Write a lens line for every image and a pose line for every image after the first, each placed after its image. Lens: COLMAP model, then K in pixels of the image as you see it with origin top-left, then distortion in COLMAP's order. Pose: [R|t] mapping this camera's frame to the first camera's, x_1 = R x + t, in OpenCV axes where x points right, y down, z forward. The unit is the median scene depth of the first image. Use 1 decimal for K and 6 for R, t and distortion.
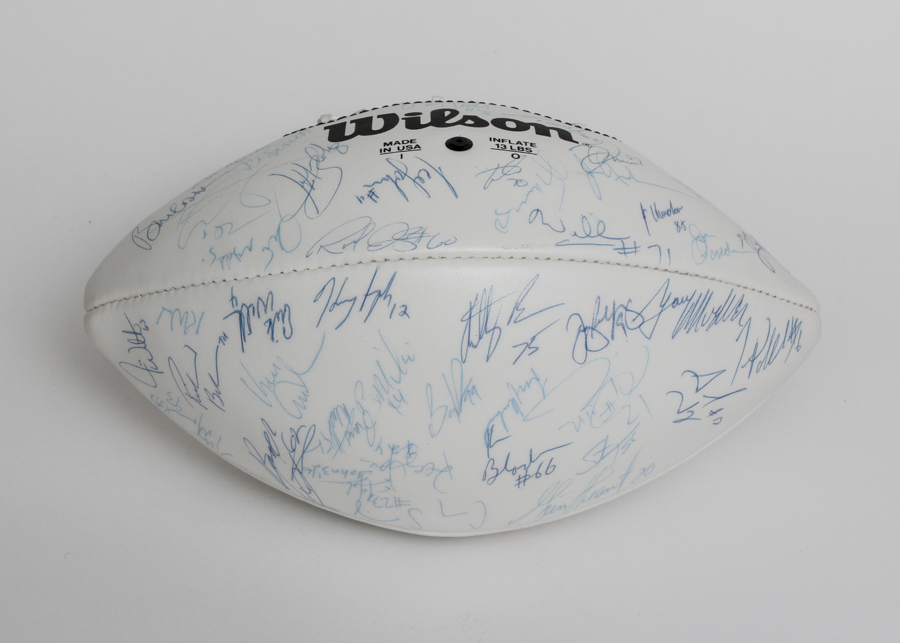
lens RADIAL K [[2430.4, 0, 452.0], [0, 2430.4, 320.6], [0, 0, 1]] dist [0.073587, 0.000000]
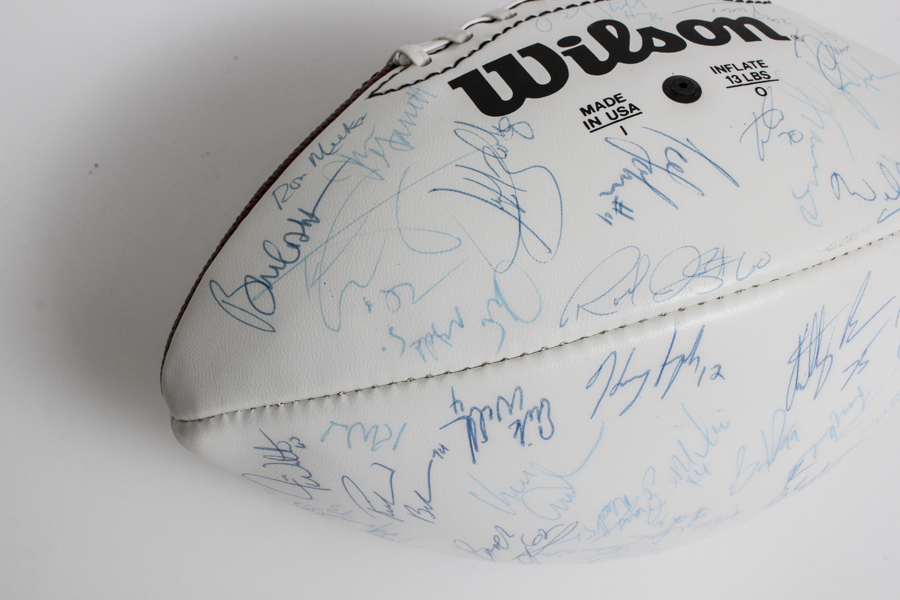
lens RADIAL K [[1480.3, 0, 446.1], [0, 1480.3, 304.2], [0, 0, 1]] dist [-0.008381, 0.000000]
pose [[0.919363, -0.265873, 0.289970, -0.204435], [0.160512, 0.926430, 0.340534, -0.175186], [-0.359176, -0.266531, 0.894401, 0.637592]]
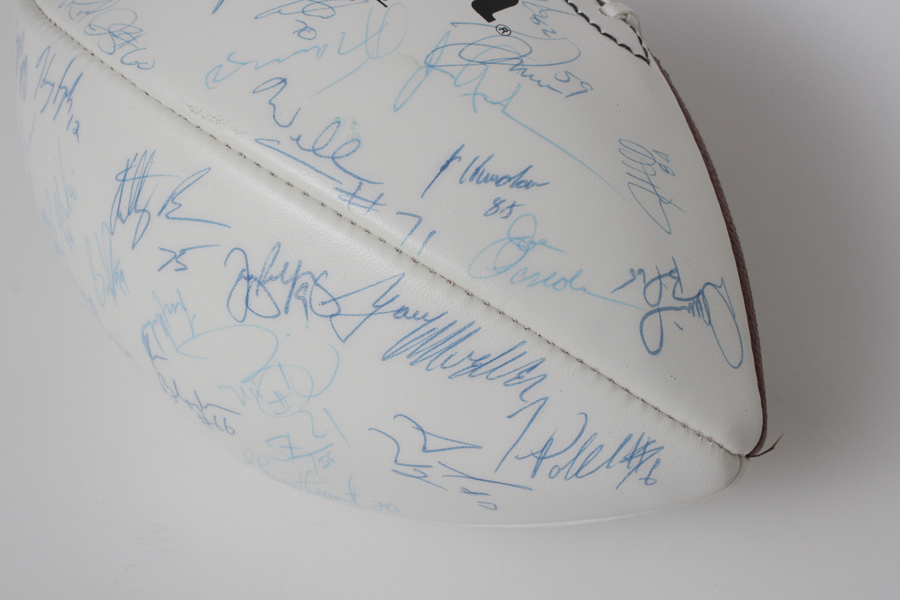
lens RADIAL K [[1480.3, 0, 447.5], [0, 1480.3, 297.2], [0, 0, 1]] dist [-0.008381, 0.000000]
pose [[0.671089, 0.493781, -0.553010, 0.306414], [-0.368411, 0.869416, 0.329224, -0.139195], [0.643360, -0.017204, 0.765370, 0.722553]]
